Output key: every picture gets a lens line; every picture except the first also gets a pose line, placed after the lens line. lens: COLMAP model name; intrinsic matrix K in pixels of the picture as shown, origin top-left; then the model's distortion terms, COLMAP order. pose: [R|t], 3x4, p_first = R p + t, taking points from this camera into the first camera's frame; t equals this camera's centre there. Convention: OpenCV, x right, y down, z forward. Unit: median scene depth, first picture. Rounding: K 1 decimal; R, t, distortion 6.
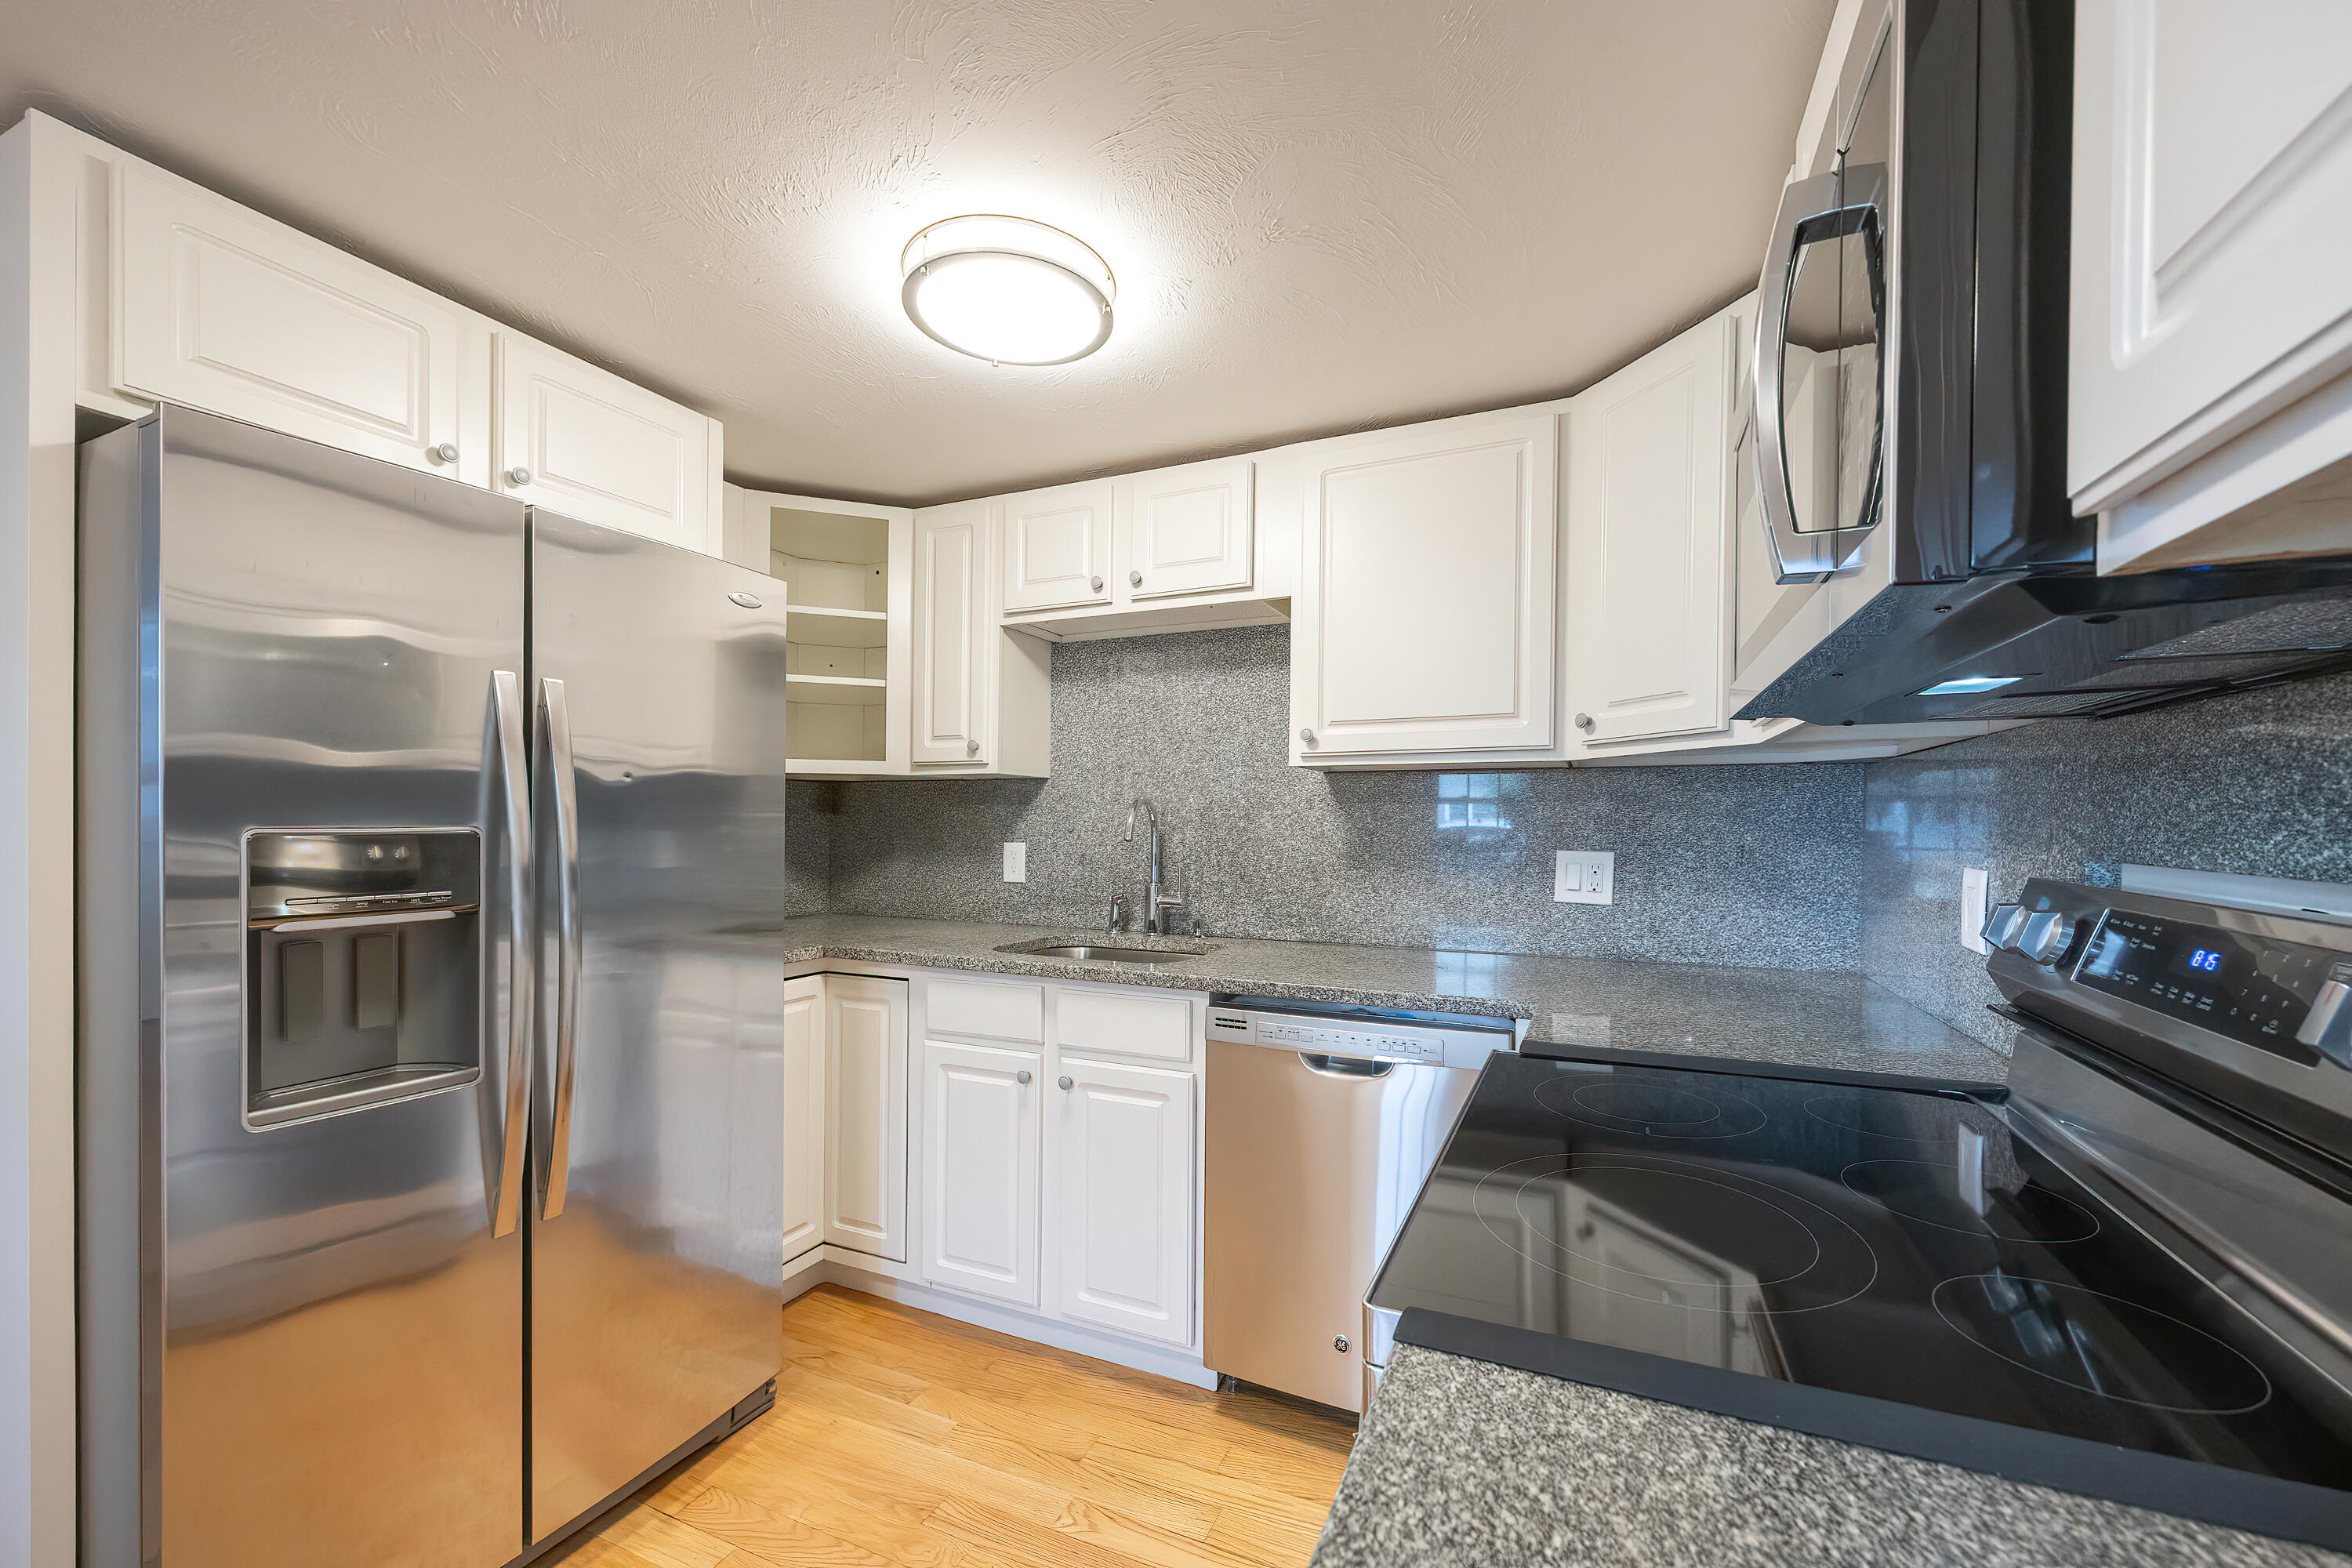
lens RADIAL K [[941.5, 0, 1189.0], [0, 941.5, 830.7], [0, 0, 1]] dist [0.000927, 0.000860]
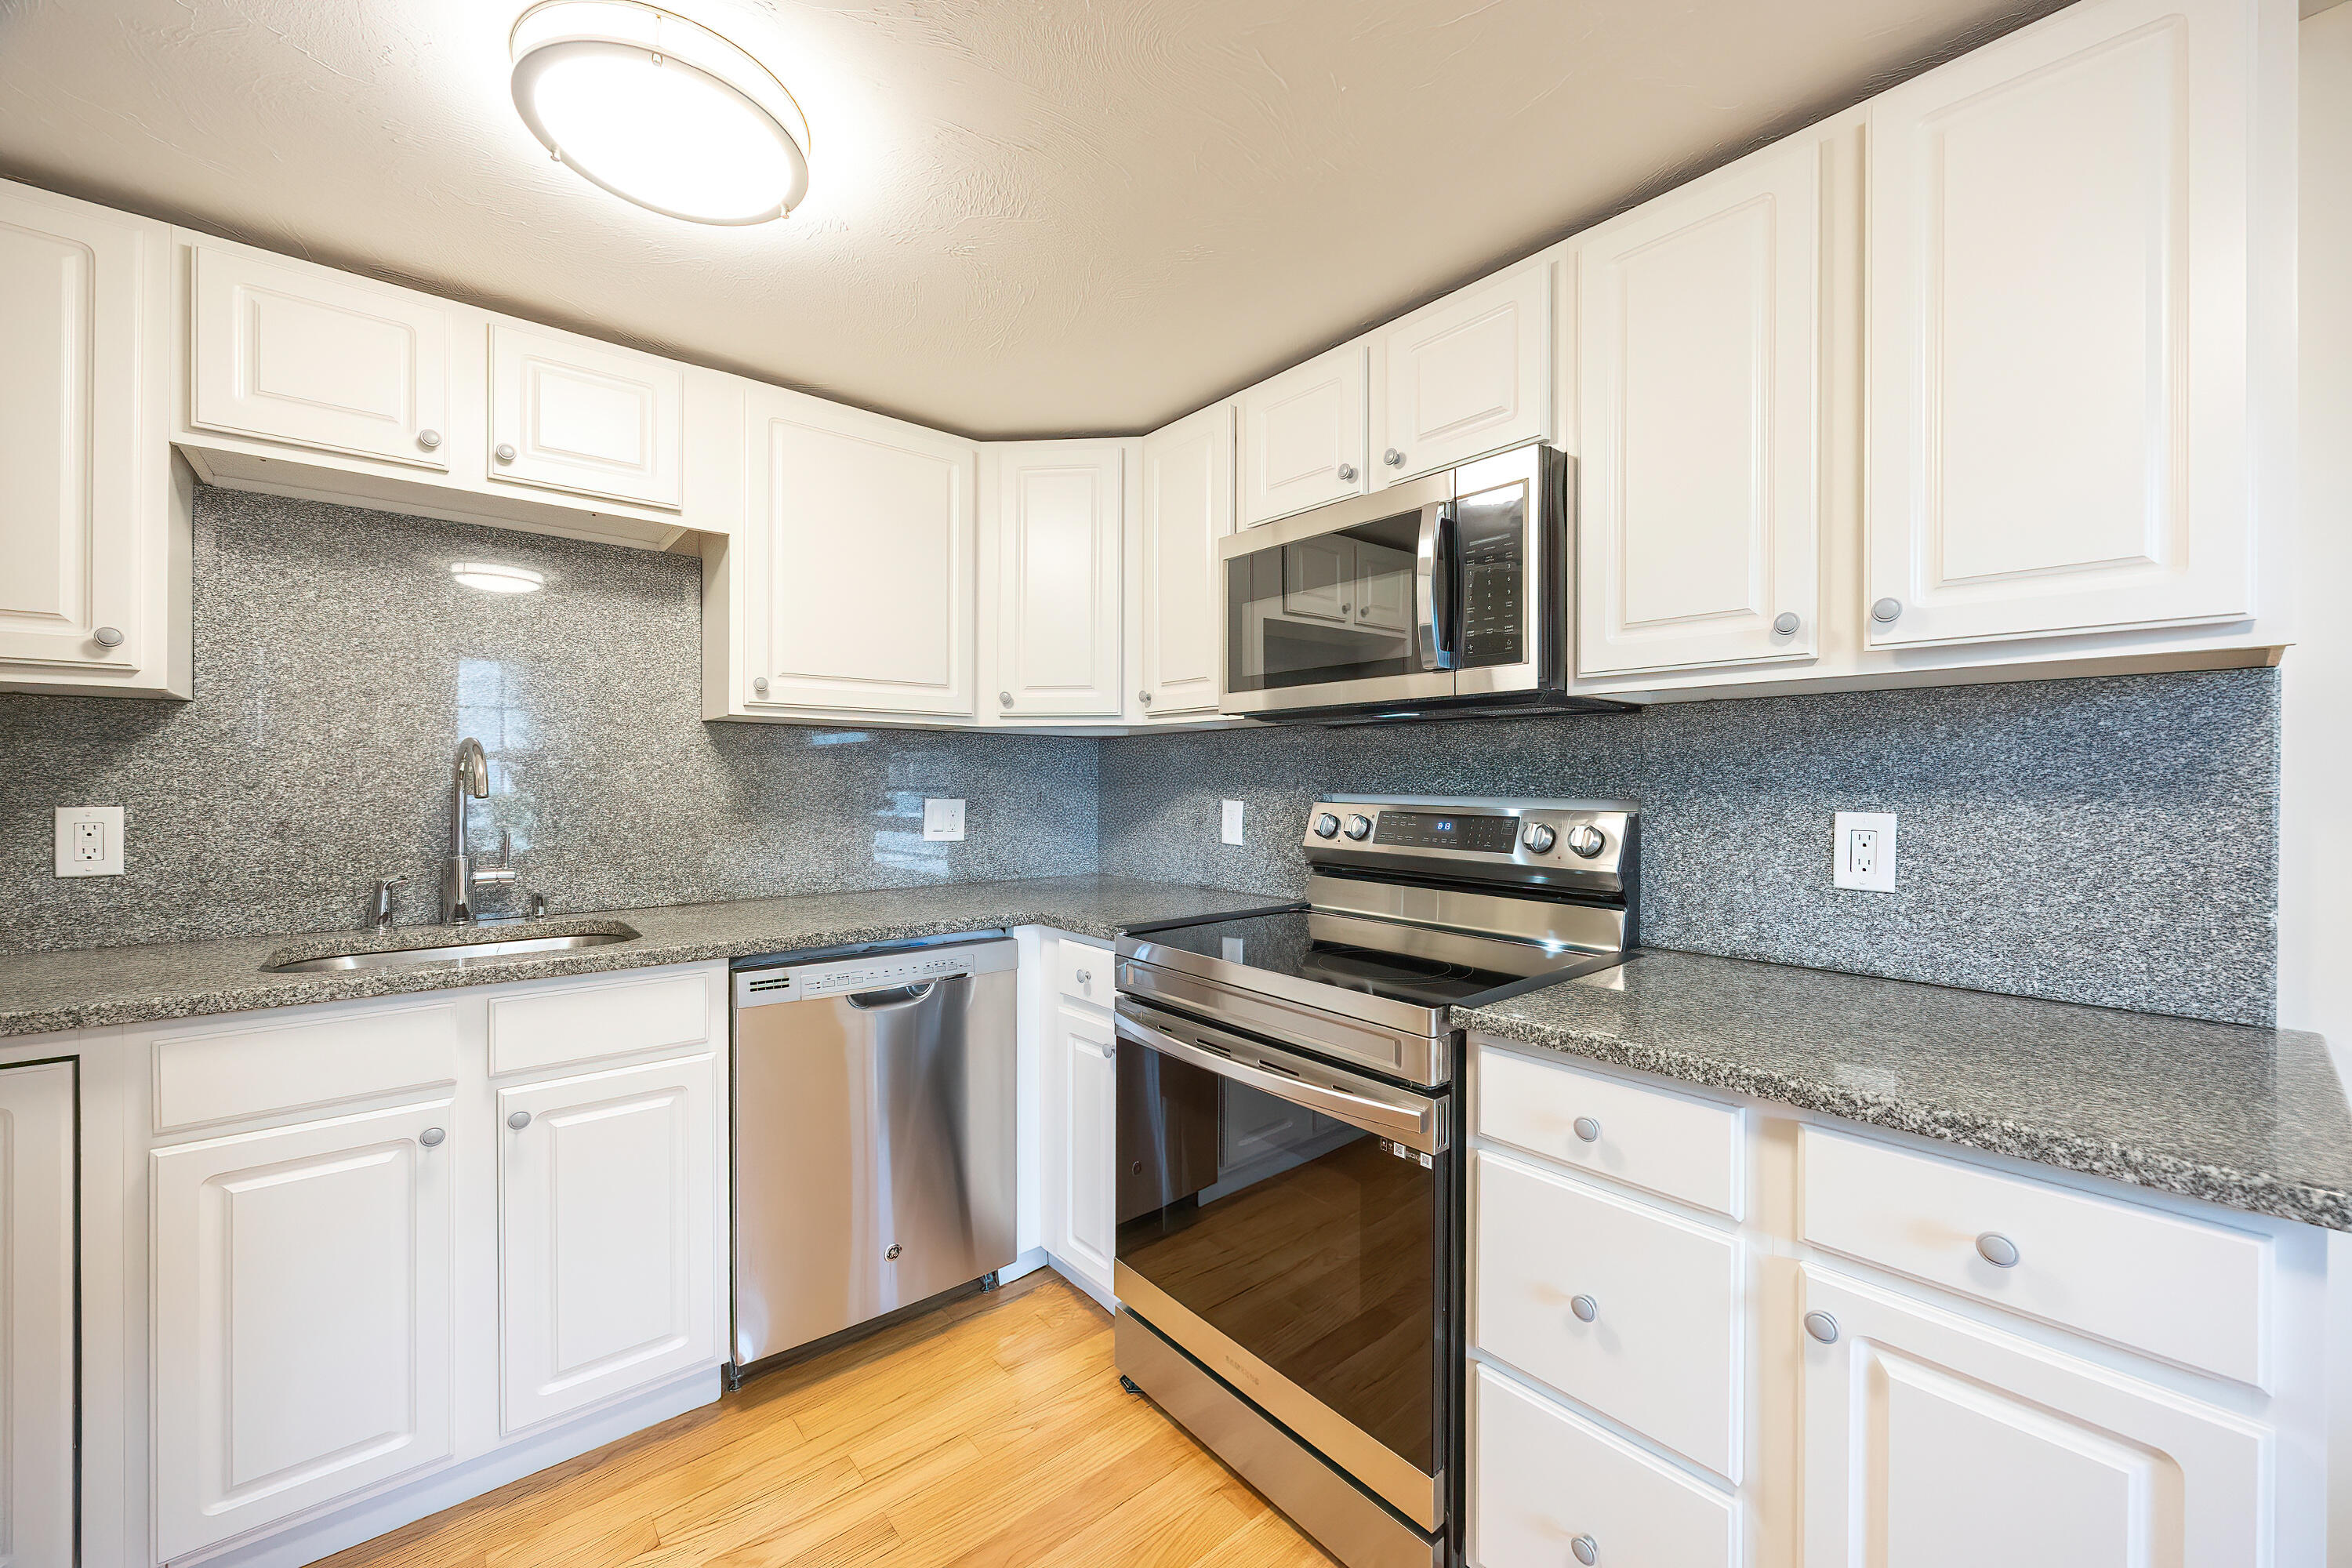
lens RADIAL K [[905.2, 0, 1215.7], [0, 905.2, 784.1], [0, 0, 1]] dist [-0.002536, -0.000215]
pose [[0.410160, -0.003277, 0.912008, -0.510311], [0.007217, 0.999974, 0.000347, 0.004344], [-0.911985, 0.006440, 0.410173, 0.181810]]
